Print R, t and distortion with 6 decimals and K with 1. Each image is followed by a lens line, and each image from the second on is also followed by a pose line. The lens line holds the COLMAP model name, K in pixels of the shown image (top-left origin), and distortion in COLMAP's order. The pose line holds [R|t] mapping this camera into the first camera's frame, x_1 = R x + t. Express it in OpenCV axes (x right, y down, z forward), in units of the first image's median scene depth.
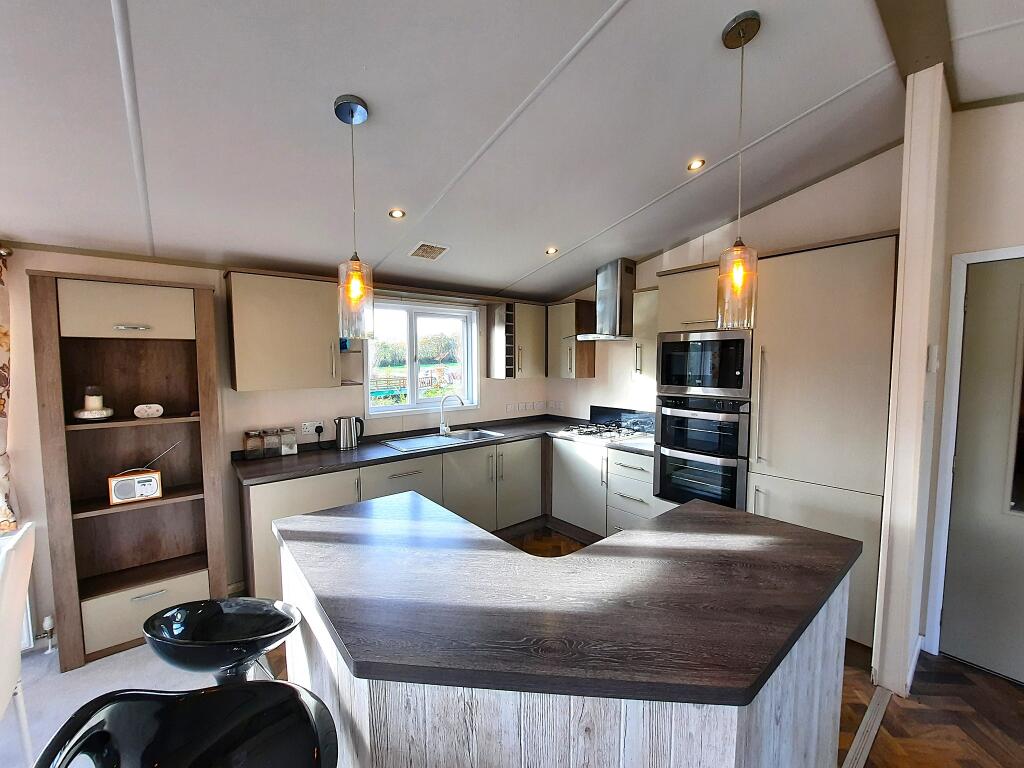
lens RADIAL K [[407.4, 0, 514.8], [0, 407.4, 393.7], [0, 0, 1]] dist [-0.016251, -0.002574]
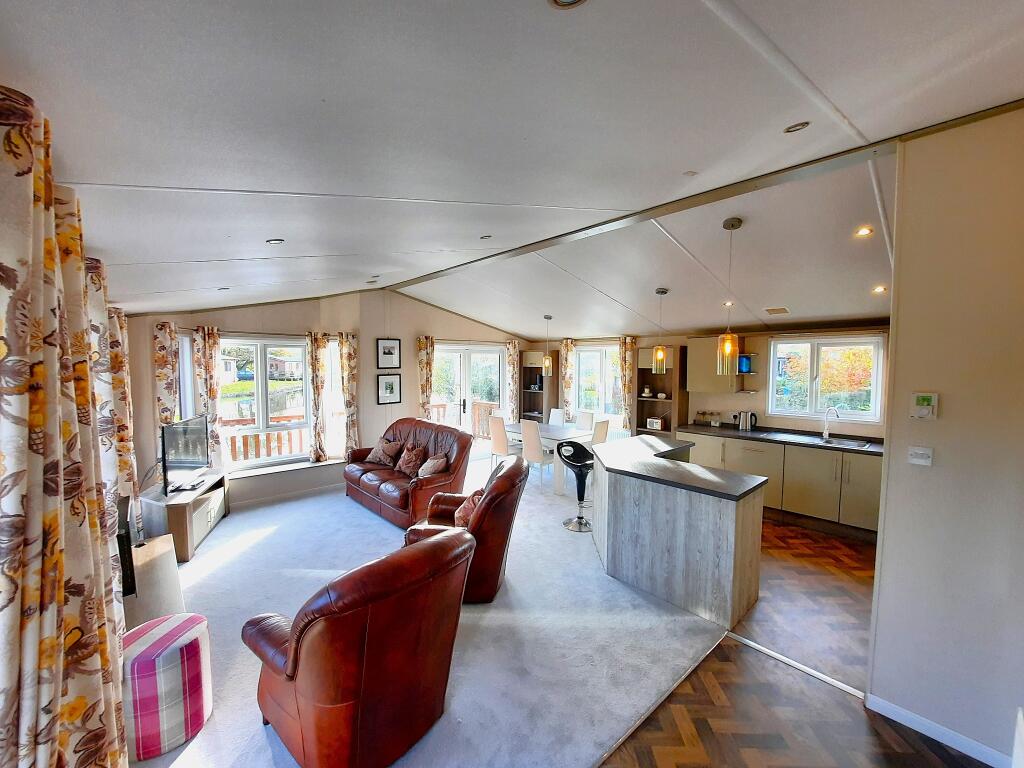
lens RADIAL K [[407.4, 0, 513.9], [0, 407.4, 382.9], [0, 0, 1]] dist [-0.016251, -0.002574]
pose [[0.044967, 0.053309, -0.997565, 1.185715], [-0.076218, 0.995848, 0.049781, -0.070525], [0.996077, 0.073793, 0.048843, -0.052663]]
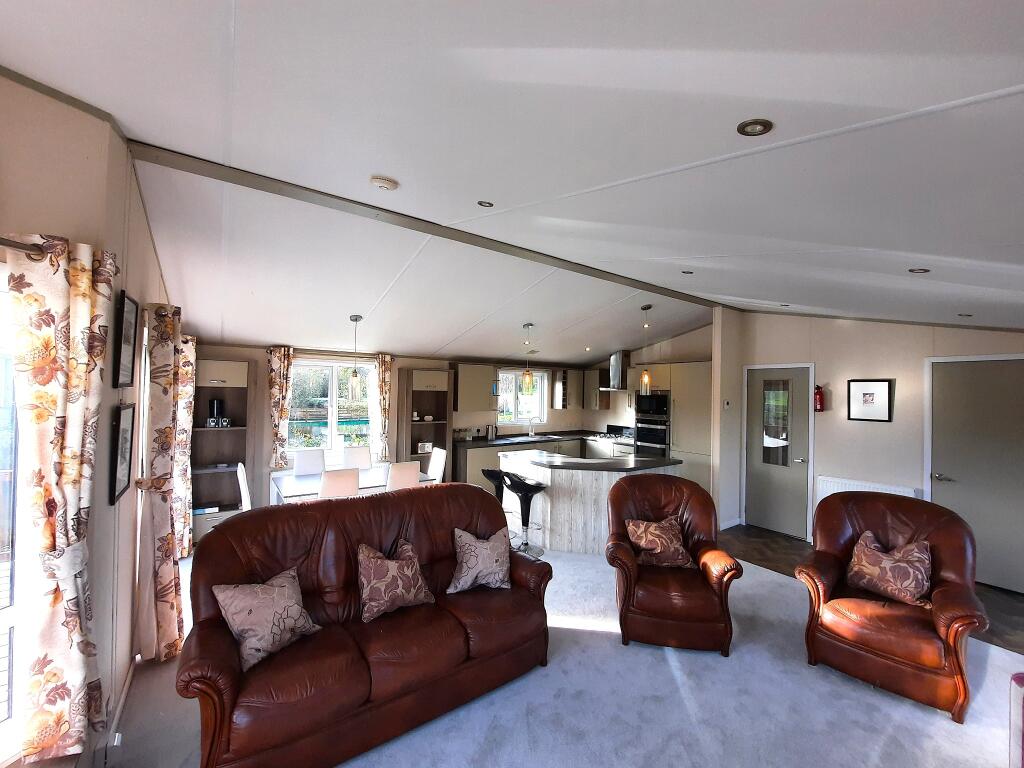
lens RADIAL K [[407.4, 0, 515.9], [0, 407.4, 392.0], [0, 0, 1]] dist [-0.016251, -0.002574]
pose [[0.997443, 0.020388, -0.068493, -0.133644], [-0.025661, 0.996701, -0.076997, 0.044408], [0.066697, 0.078558, 0.994676, -1.134720]]
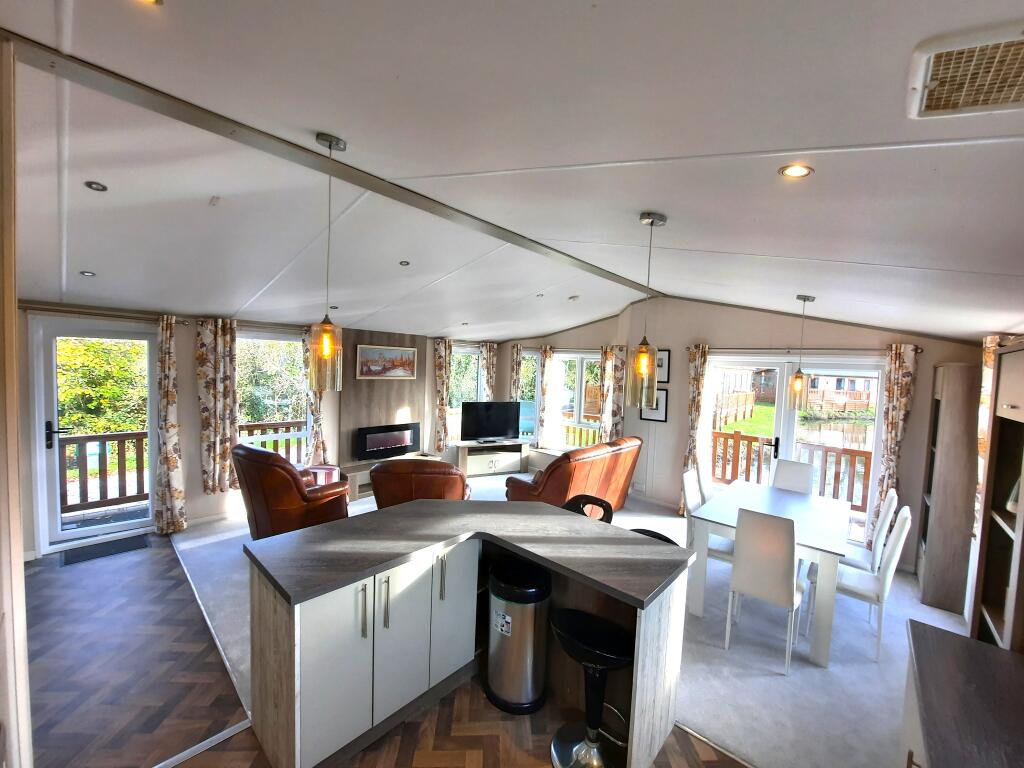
lens RADIAL K [[407.4, 0, 515.0], [0, 407.4, 384.6], [0, 0, 1]] dist [-0.016251, -0.002574]
pose [[-0.988474, -0.031372, -0.148107, 0.081789], [-0.049508, 0.991490, 0.120401, -0.169503], [0.143069, 0.126346, -0.981615, 1.091094]]
